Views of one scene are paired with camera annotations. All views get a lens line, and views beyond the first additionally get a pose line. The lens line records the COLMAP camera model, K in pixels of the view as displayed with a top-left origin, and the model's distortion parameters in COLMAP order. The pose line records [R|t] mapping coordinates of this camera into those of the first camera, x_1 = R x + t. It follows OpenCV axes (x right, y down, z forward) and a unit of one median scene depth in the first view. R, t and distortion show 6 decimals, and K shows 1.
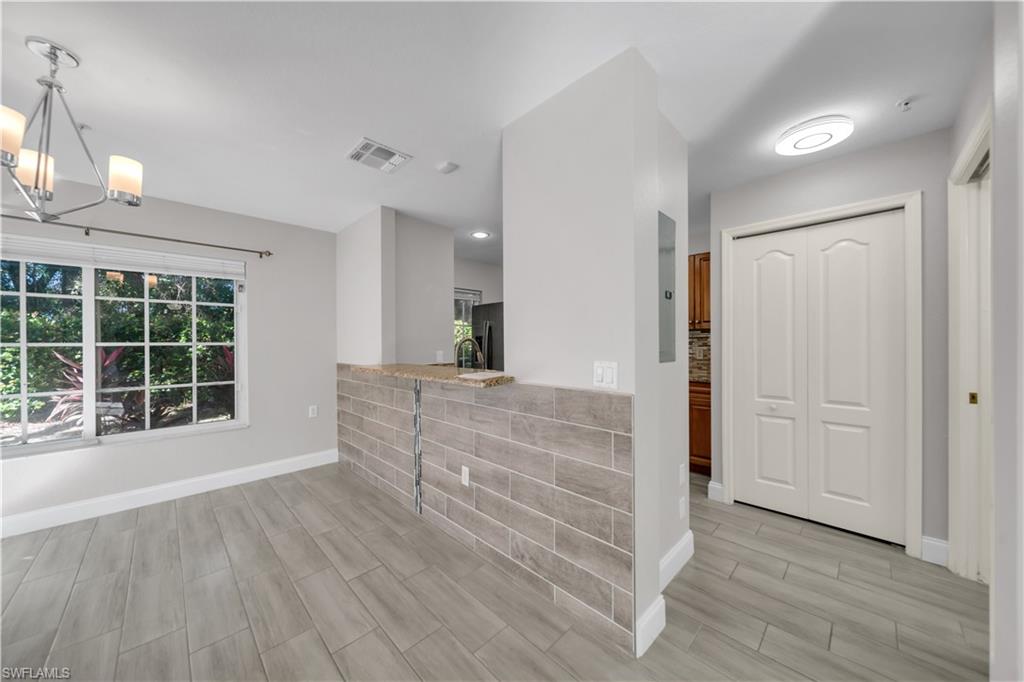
lens RADIAL K [[353.3, 0, 512.5], [0, 353.3, 340.5], [0, 0, 1]] dist [0.001295, -0.001010]
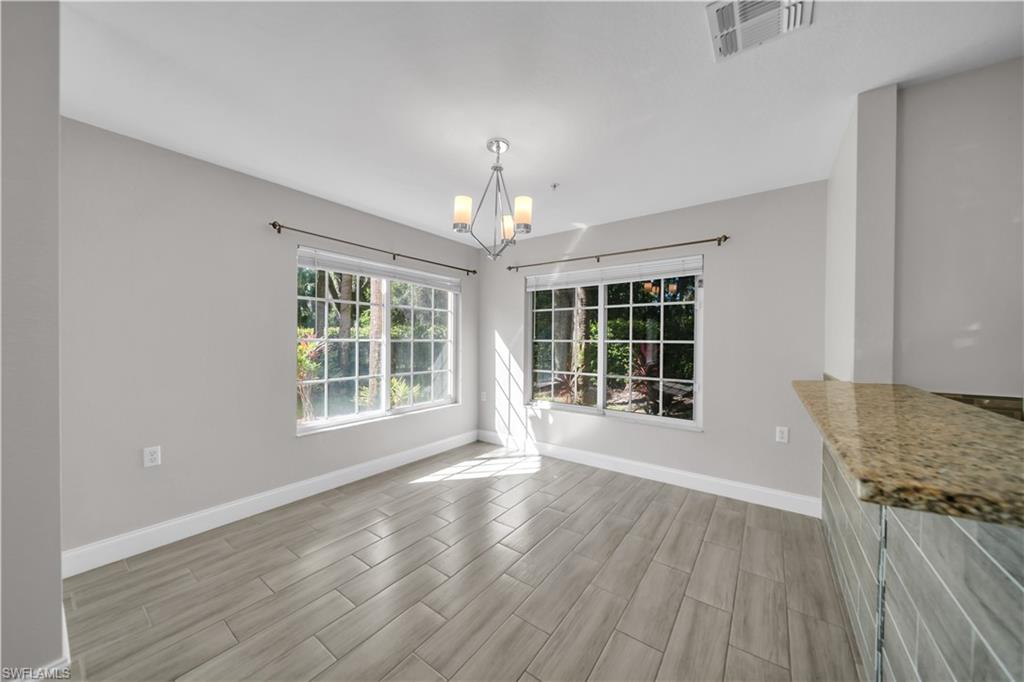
lens RADIAL K [[353.3, 0, 511.6], [0, 353.3, 341.9], [0, 0, 1]] dist [0.001295, -0.001010]
pose [[0.154953, 0.012764, -0.987839, 0.119202], [-0.005041, 0.999914, 0.012130, 0.000122], [0.987909, 0.003100, 0.155004, 0.488495]]
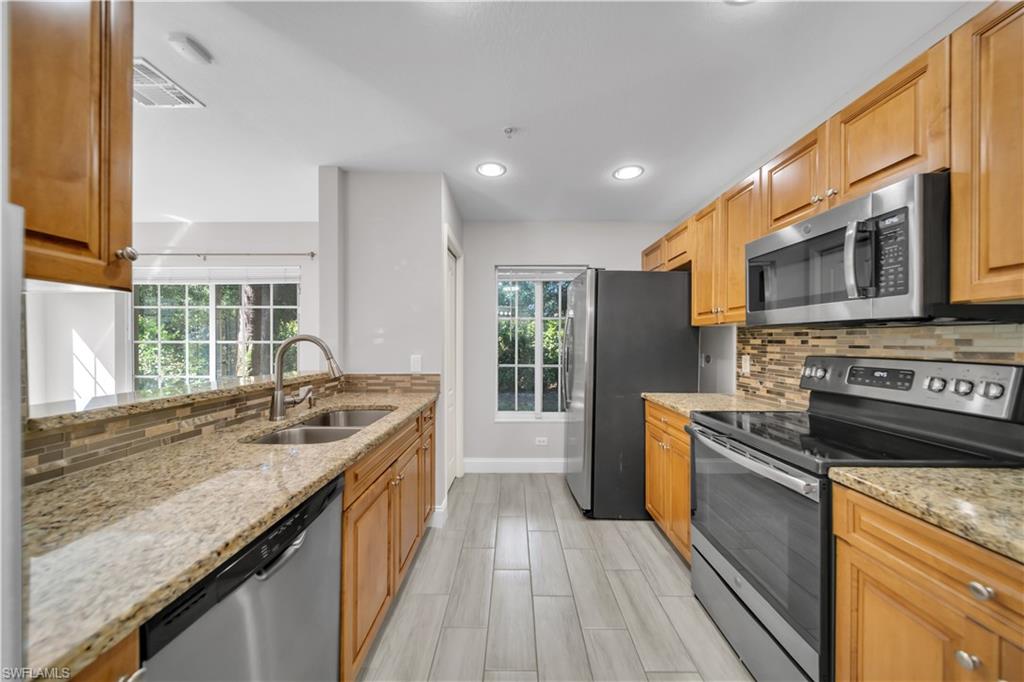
lens RADIAL K [[353.3, 0, 511.1], [0, 353.3, 343.0], [0, 0, 1]] dist [0.001295, -0.001010]
pose [[0.703856, 0.008980, -0.710286, 0.614194], [-0.003749, 0.999953, 0.008928, 0.000164], [0.710333, -0.003621, 0.703856, 0.954400]]
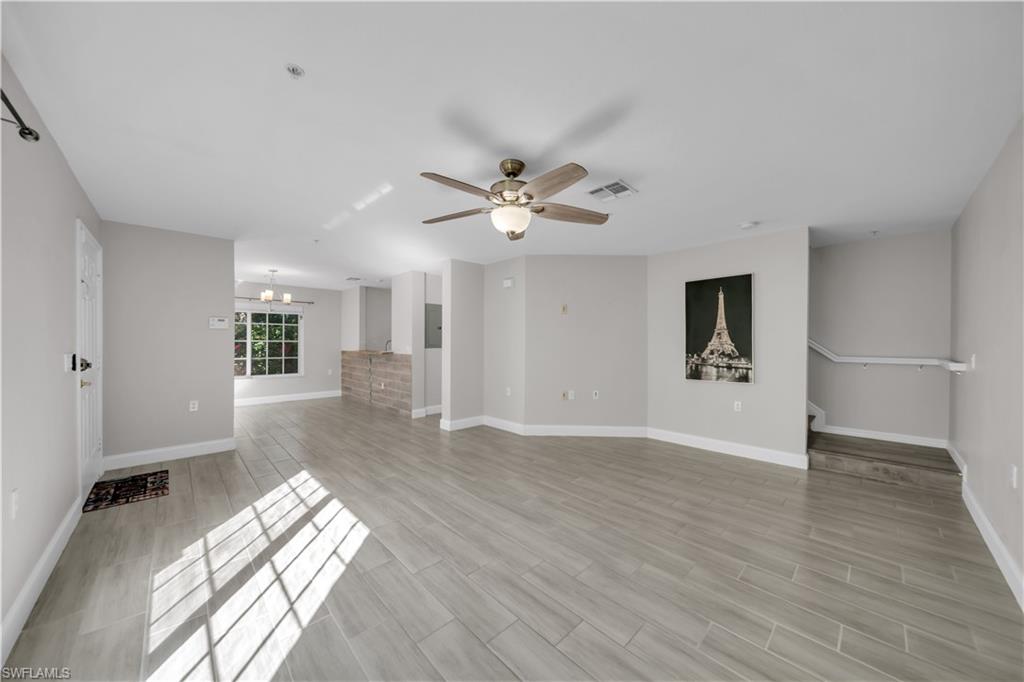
lens RADIAL K [[353.3, 0, 514.3], [0, 353.3, 343.9], [0, 0, 1]] dist [0.001295, -0.001010]
pose [[0.999853, 0.008356, -0.015004, 0.940526], [-0.008228, 0.999929, 0.008609, -0.008710], [0.015075, -0.008484, 0.999850, -1.817706]]
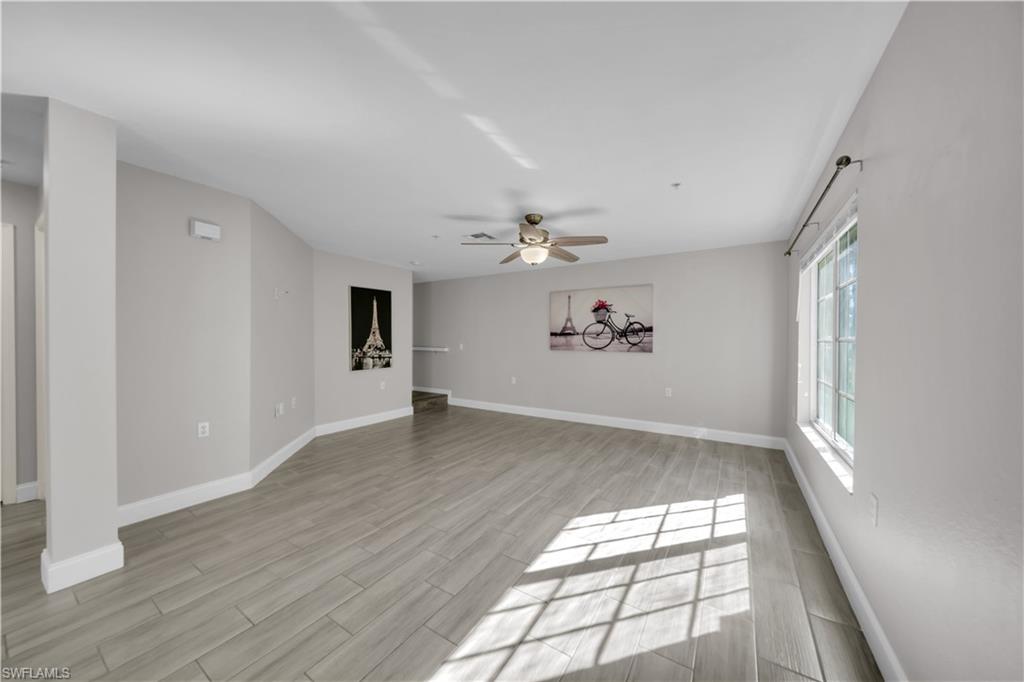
lens RADIAL K [[353.3, 0, 507.0], [0, 353.3, 343.9], [0, 0, 1]] dist [0.001295, -0.001010]
pose [[-0.210504, -0.006751, 0.977570, -0.437933], [-0.005629, 0.999968, 0.005694, 0.004572], [-0.977577, -0.004305, -0.210536, -0.438790]]
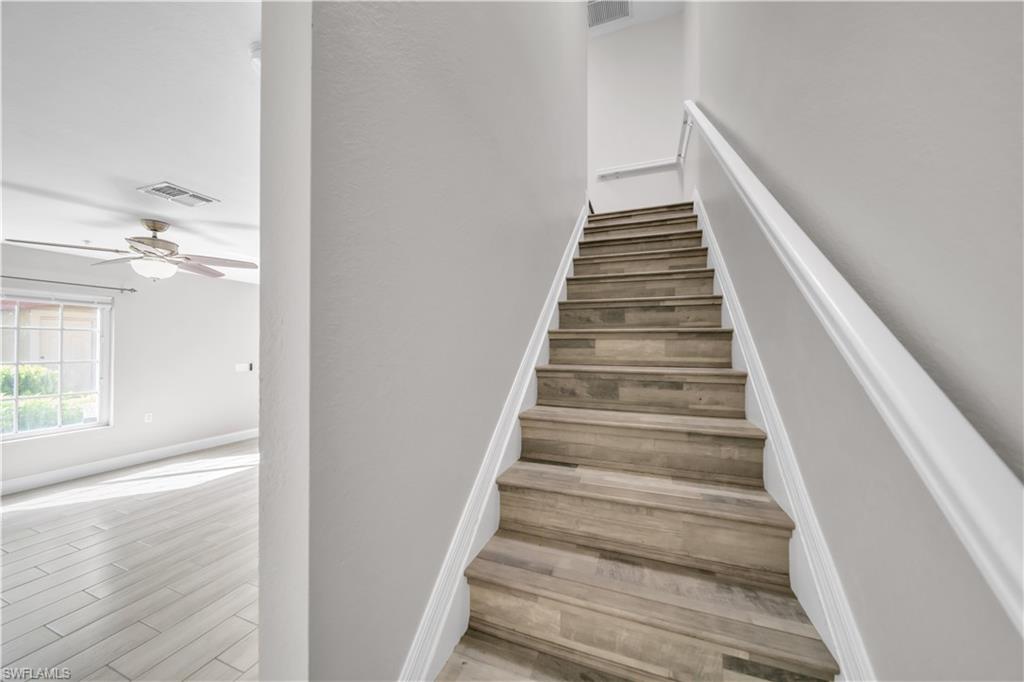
lens RADIAL K [[353.3, 0, 513.9], [0, 353.3, 343.3], [0, 0, 1]] dist [0.001295, -0.001010]
pose [[0.413471, 0.005335, -0.910501, 2.481724], [-0.006582, 0.999974, 0.002870, -0.102390], [0.910493, 0.004807, 0.413496, -0.239196]]
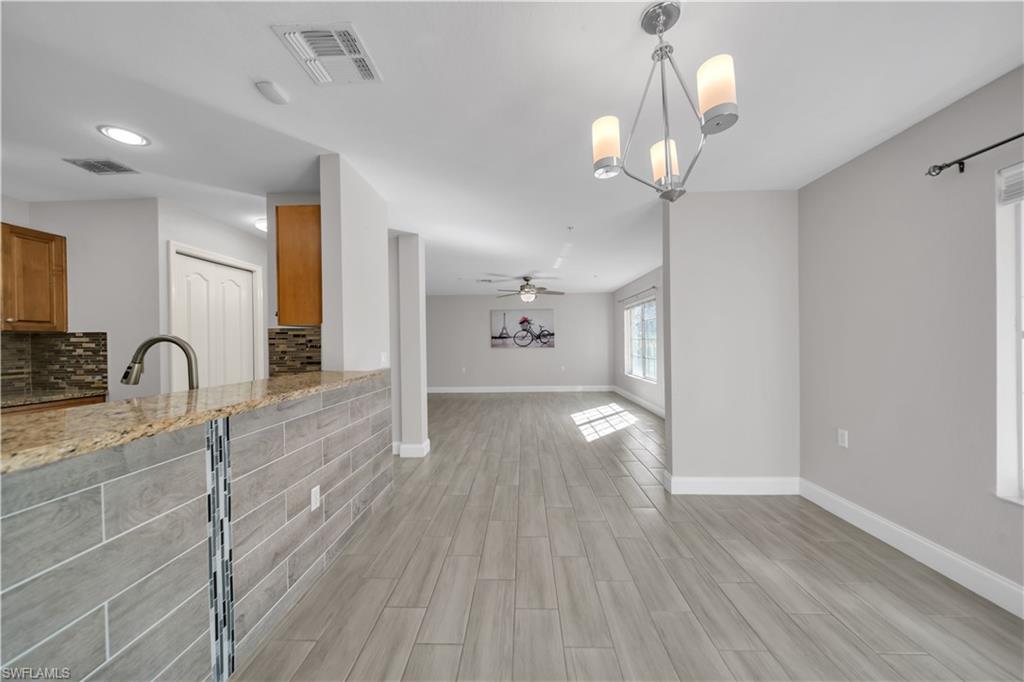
lens RADIAL K [[353.3, 0, 511.4], [0, 353.3, 343.1], [0, 0, 1]] dist [0.001295, -0.001010]
pose [[-0.682349, 0.011869, 0.730930, -0.992966], [0.016278, 0.999867, -0.001040, 0.015366], [-0.730845, 0.011188, -0.682452, 1.126040]]
